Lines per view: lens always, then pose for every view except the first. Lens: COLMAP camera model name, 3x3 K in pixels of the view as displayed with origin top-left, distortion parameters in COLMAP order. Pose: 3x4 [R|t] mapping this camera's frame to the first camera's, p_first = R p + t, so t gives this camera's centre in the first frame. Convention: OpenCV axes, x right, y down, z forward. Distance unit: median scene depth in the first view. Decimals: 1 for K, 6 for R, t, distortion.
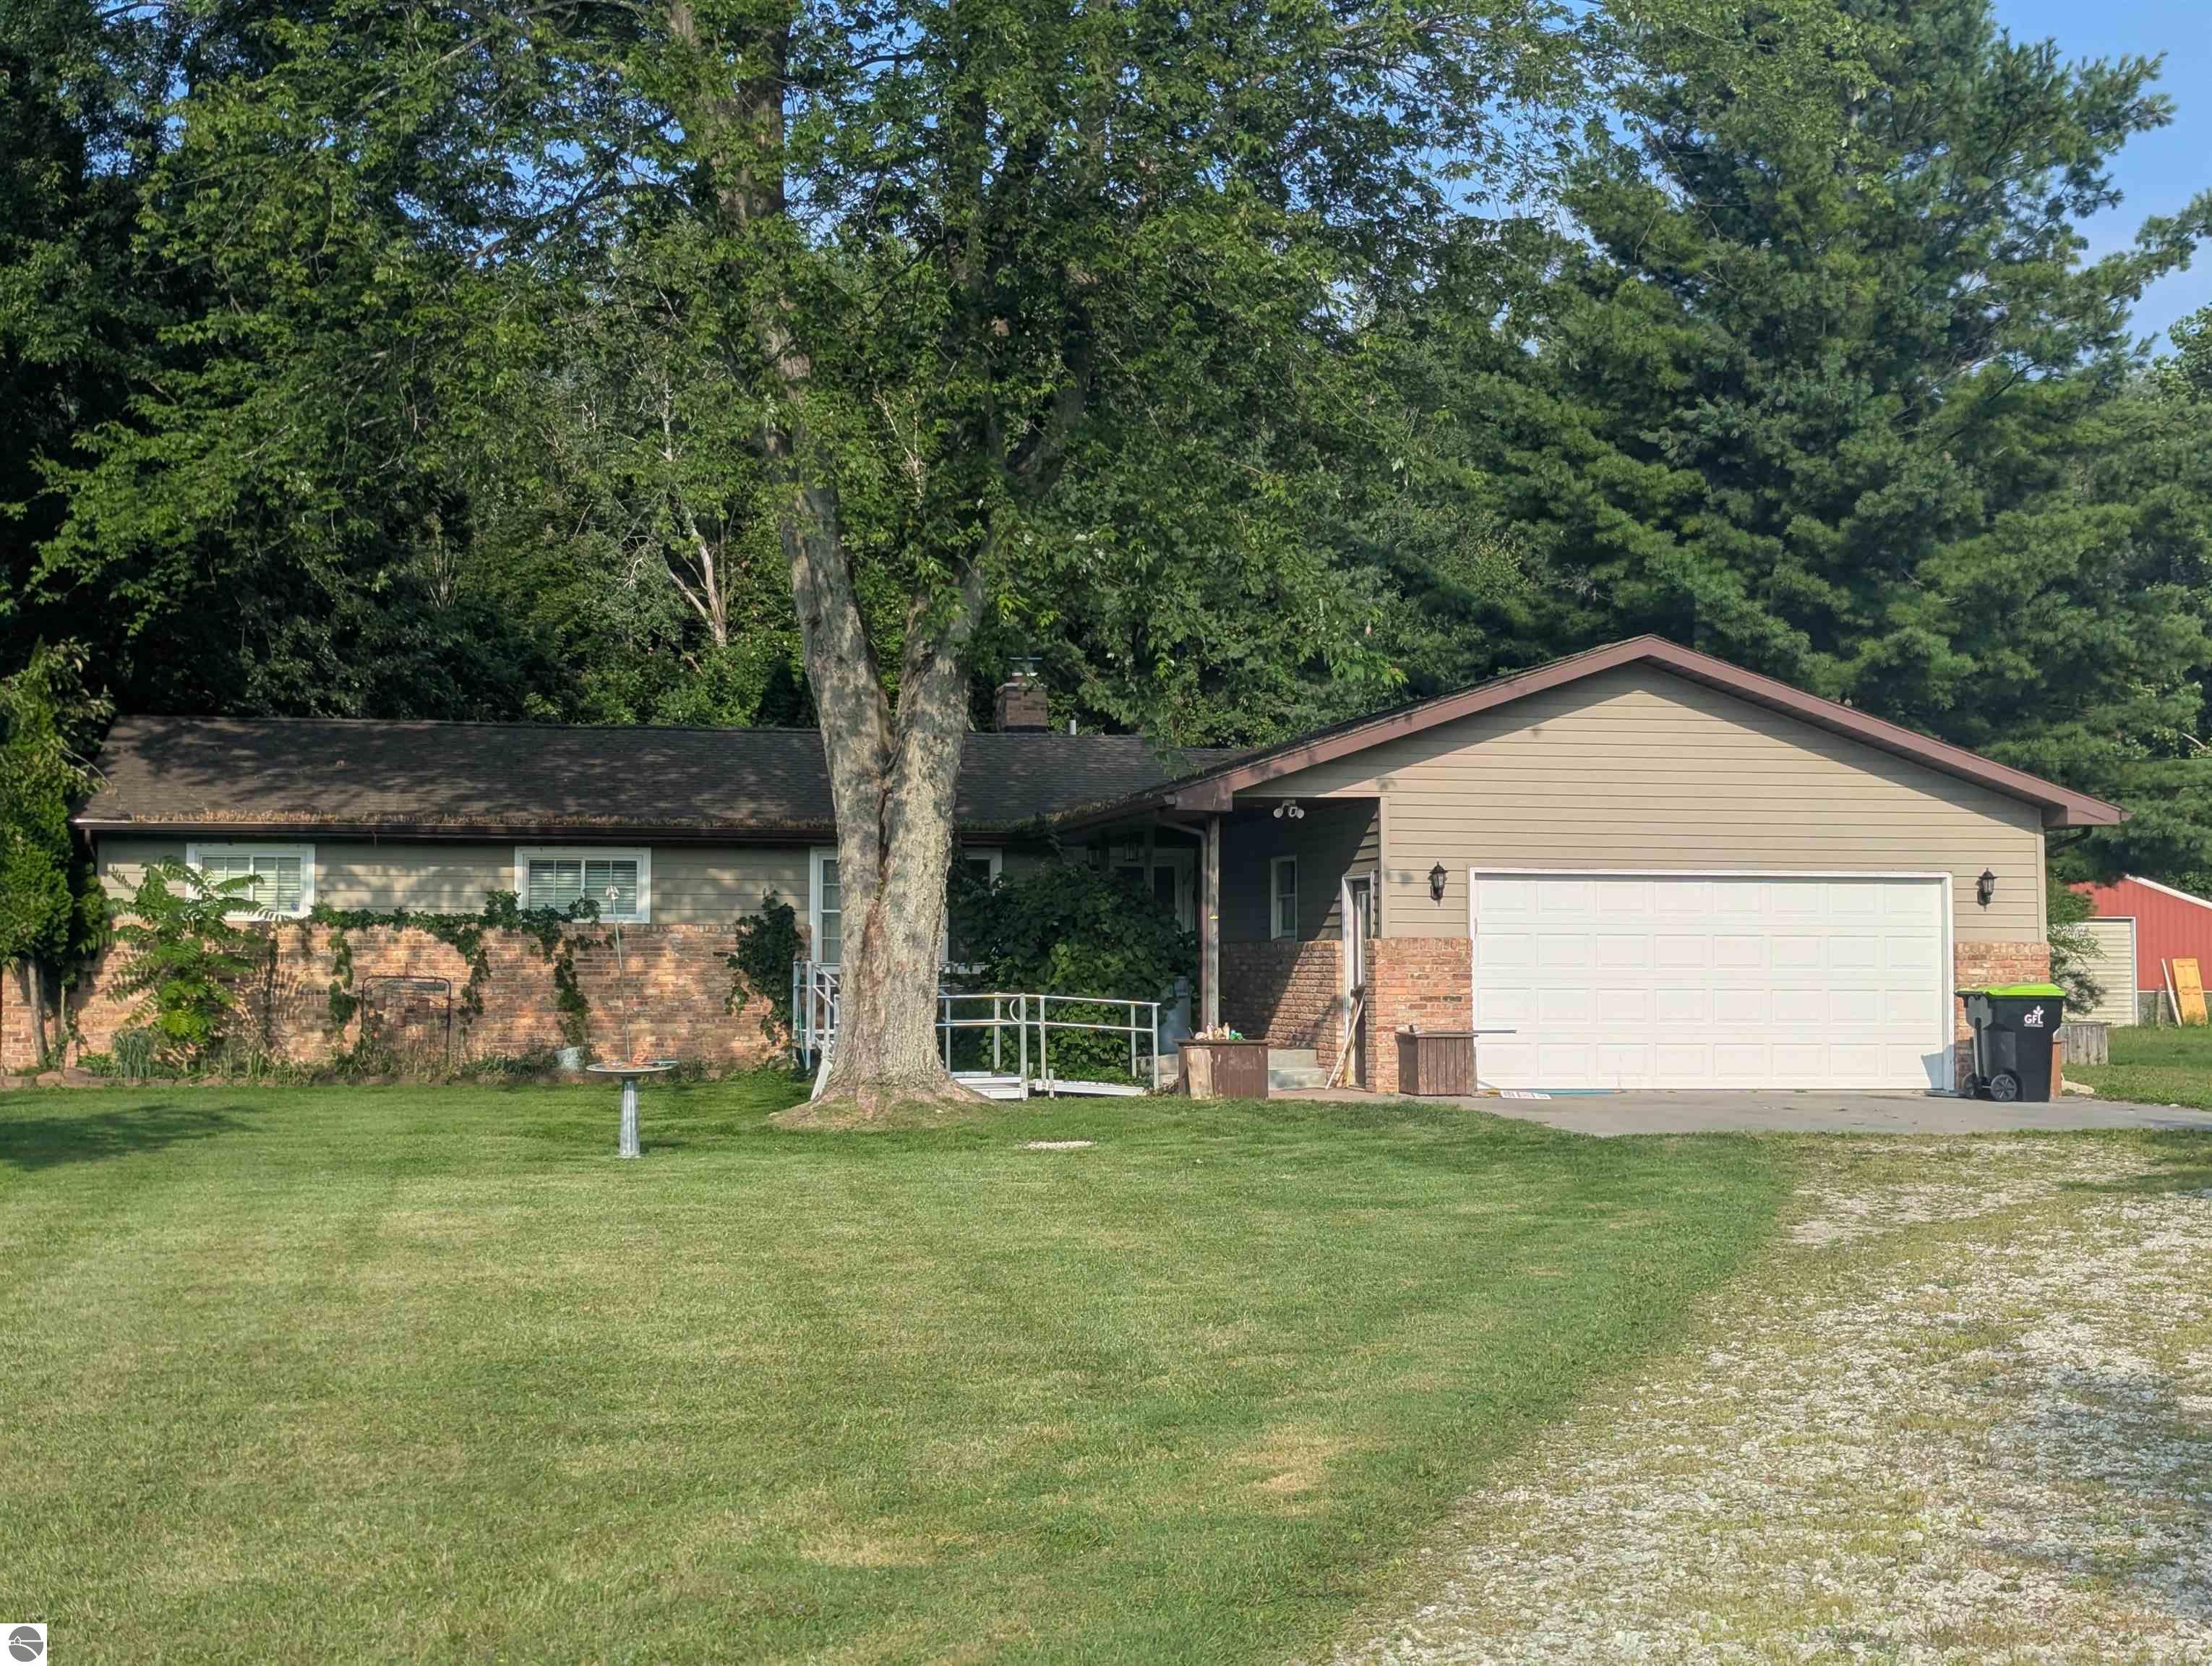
lens RADIAL K [[3106.6, 0, 1102.1], [0, 3106.6, 747.2], [0, 0, 1]] dist [0.082432, -0.086546]
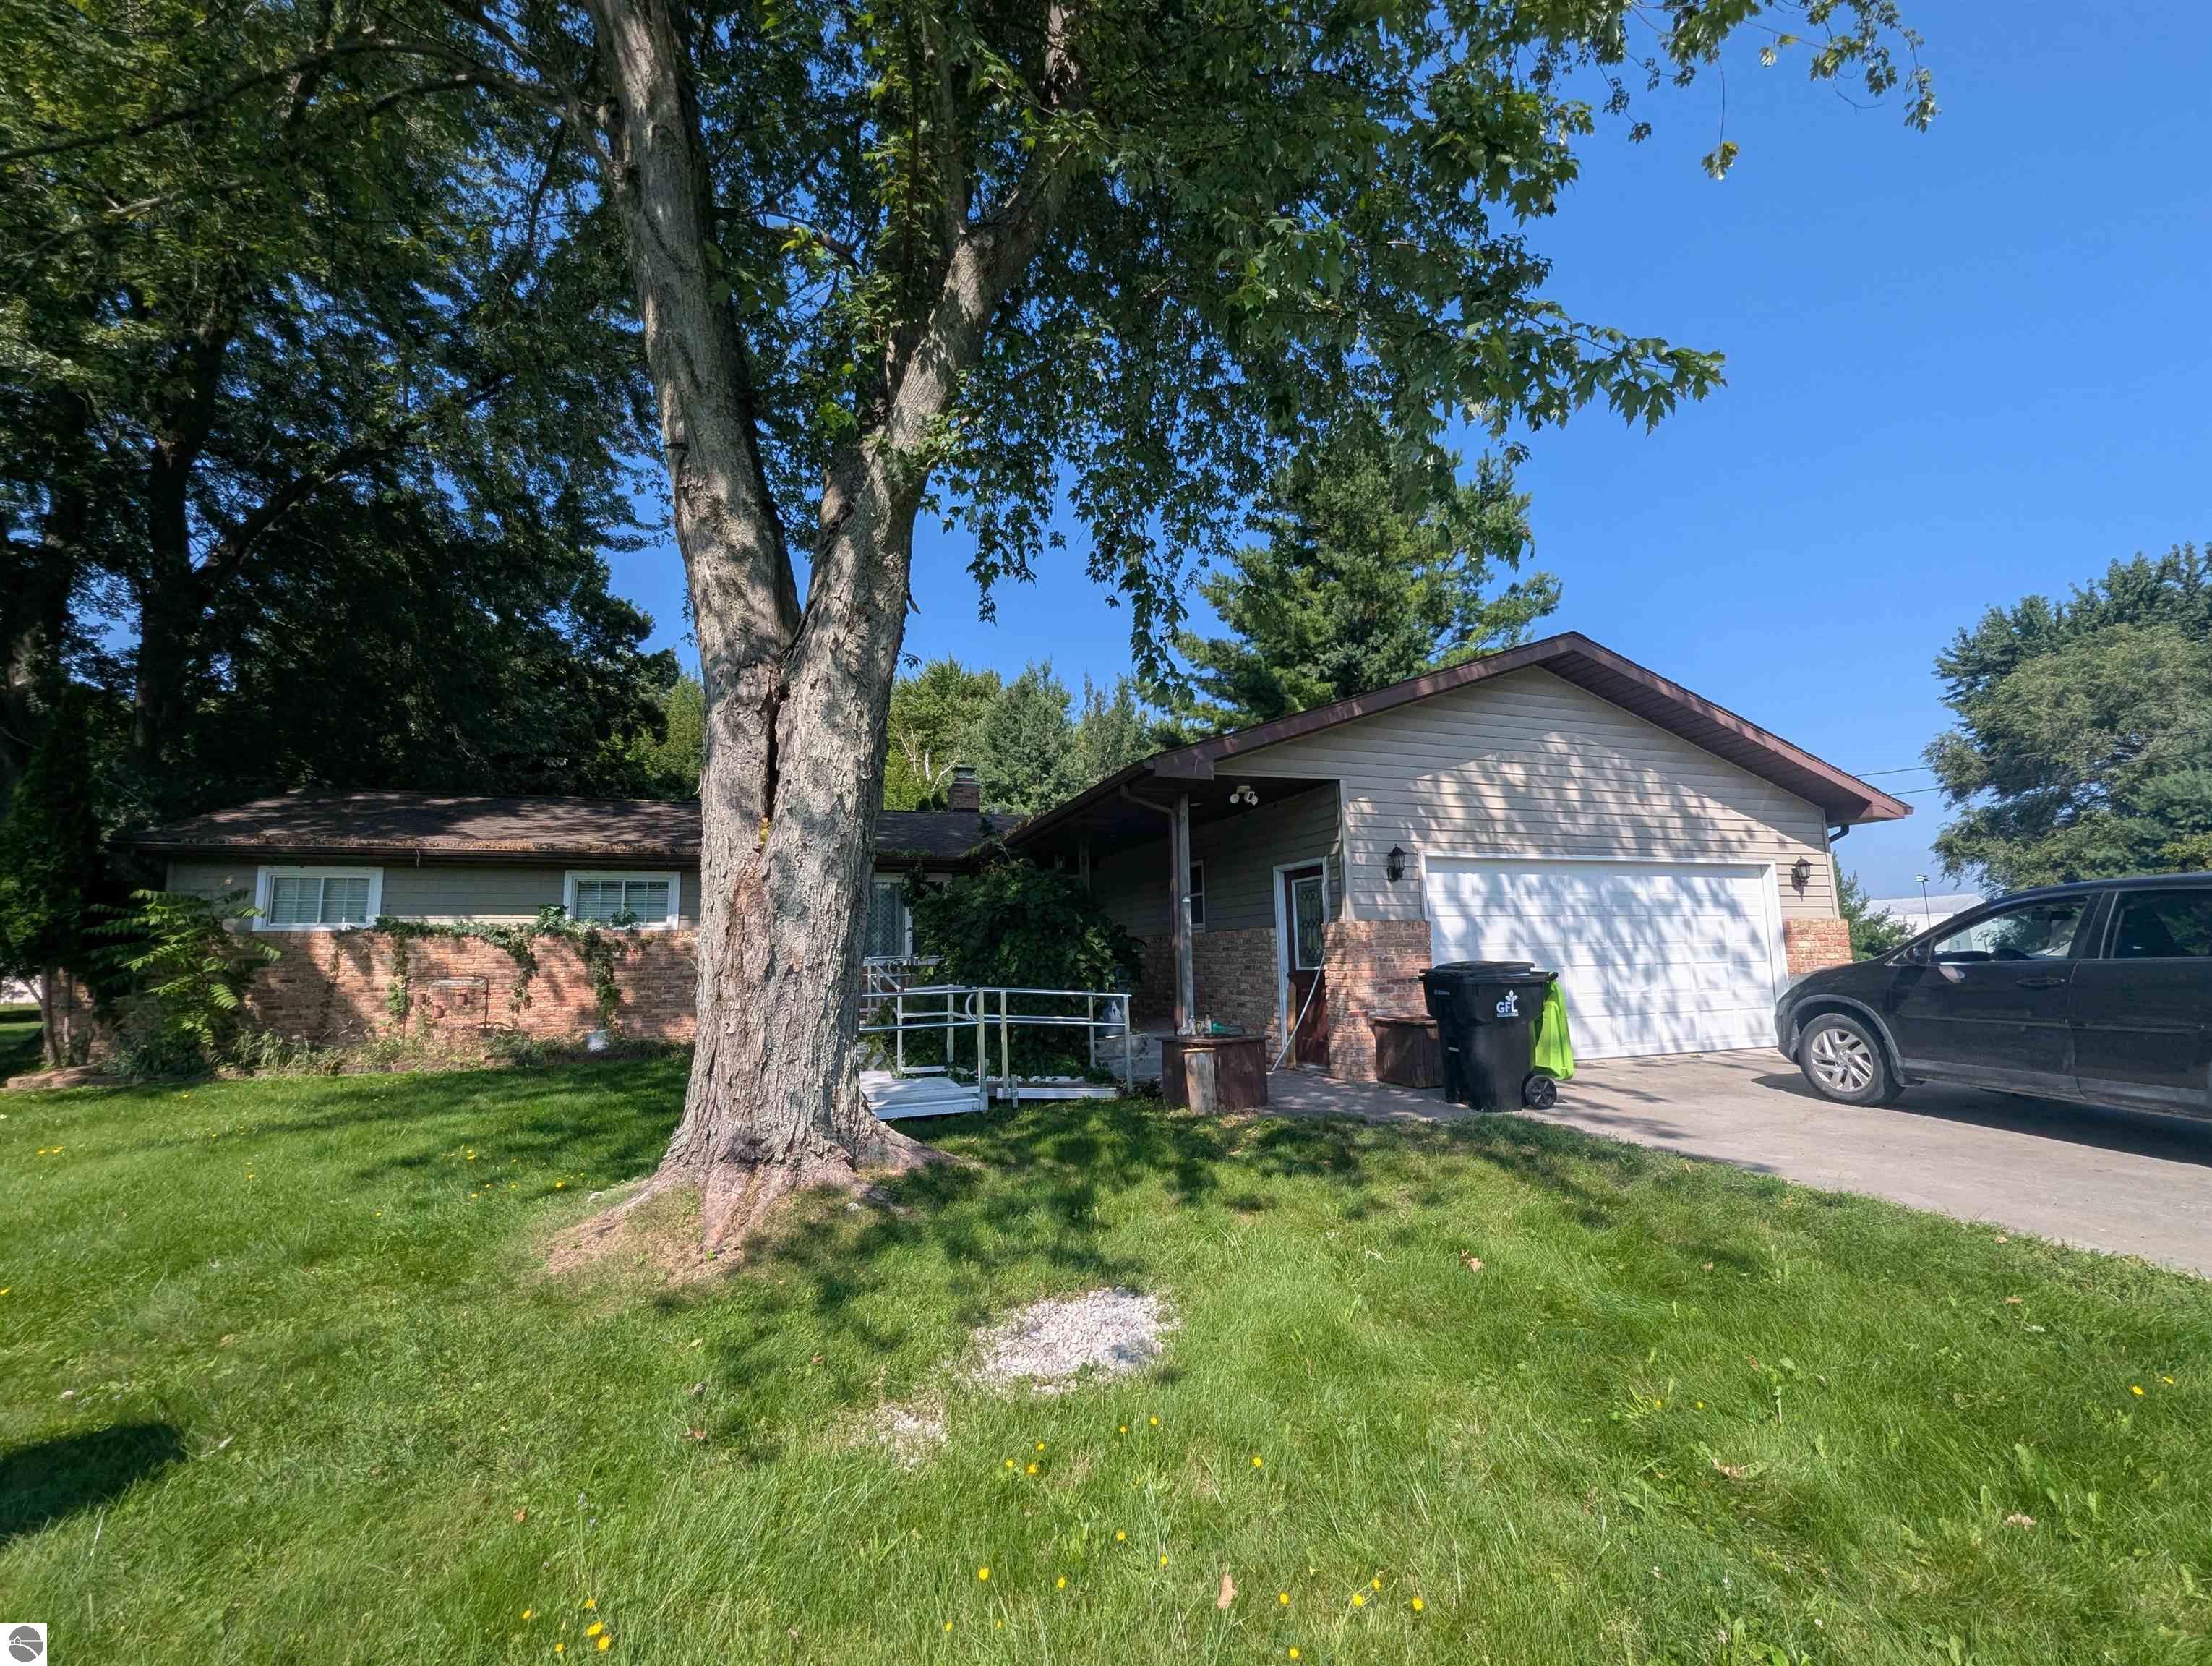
lens RADIAL K [[899.9, 0, 1110.8], [0, 899.9, 843.7], [0, 0, 1]] dist [-0.000125, 0.000210]
pose [[0.988848, -0.000335, 0.148930, -0.022094], [0.008603, 0.998456, -0.054874, 0.043221], [-0.148682, 0.055543, 0.987324, 0.604795]]
